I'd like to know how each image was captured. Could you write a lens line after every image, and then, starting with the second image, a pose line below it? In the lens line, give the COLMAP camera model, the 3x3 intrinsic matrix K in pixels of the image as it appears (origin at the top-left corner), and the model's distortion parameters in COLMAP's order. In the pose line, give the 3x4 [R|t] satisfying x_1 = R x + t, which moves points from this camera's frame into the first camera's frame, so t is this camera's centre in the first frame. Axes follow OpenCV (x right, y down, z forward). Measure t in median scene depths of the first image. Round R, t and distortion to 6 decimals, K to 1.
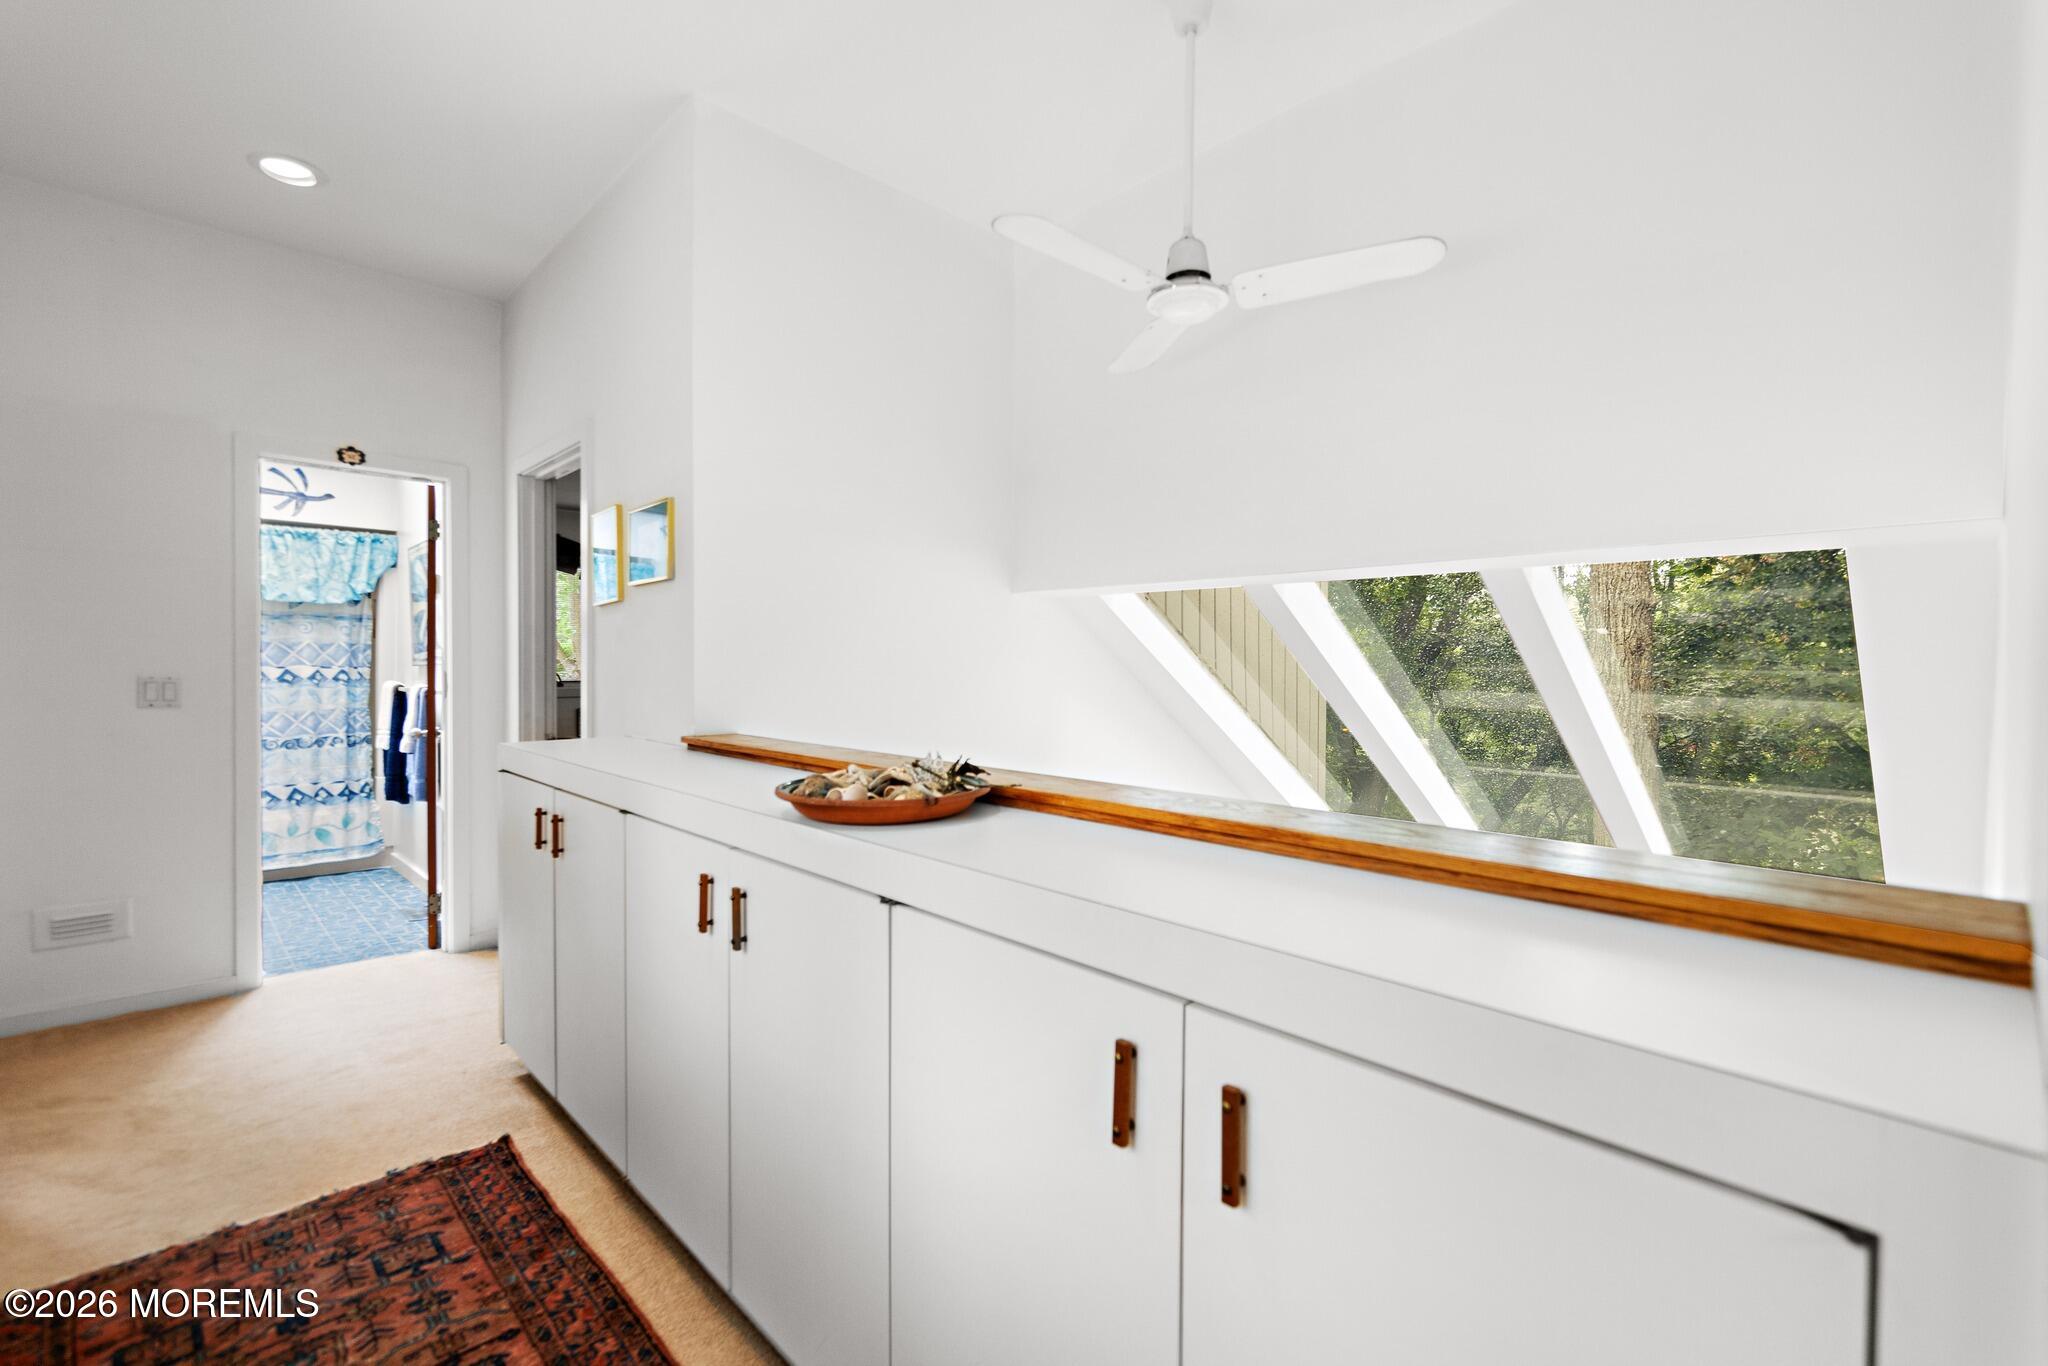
lens RADIAL K [[918.2, 0, 1040.2], [0, 918.2, 682.3], [0, 0, 1]] dist [0.007258, 0.000479]
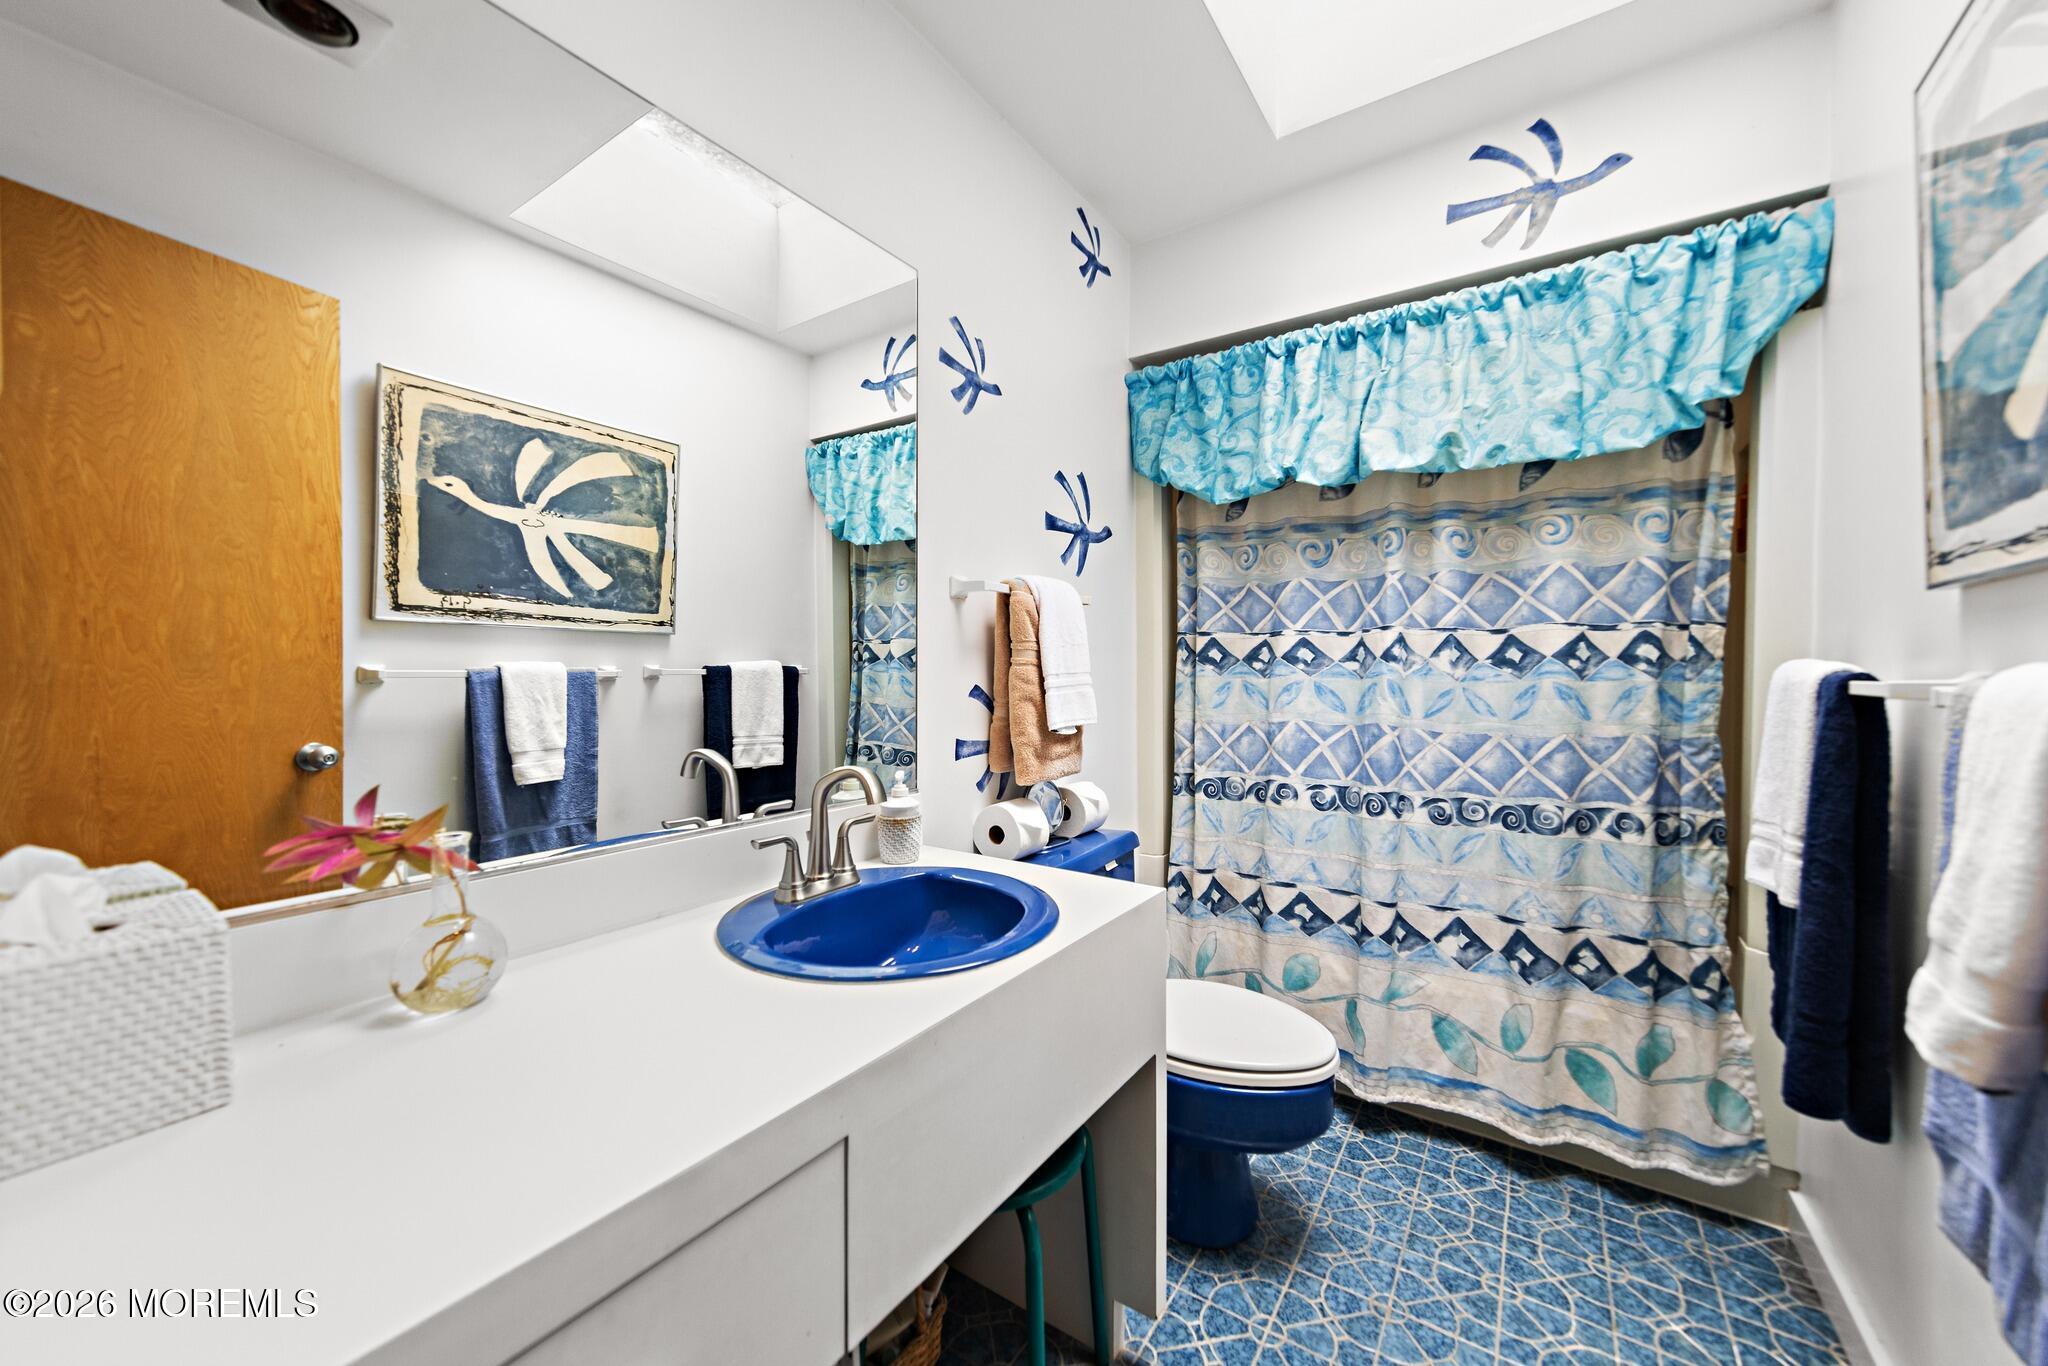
lens RADIAL K [[765.4, 0, 1043.4], [0, 765.4, 678.3], [0, 0, 1]] dist [0.007752, -0.000035]
pose [[0.209519, 0.001797, -0.977803, -0.513279], [-0.014514, 0.999894, -0.001272, 0.008853], [0.977697, 0.014458, 0.209523, 0.709866]]
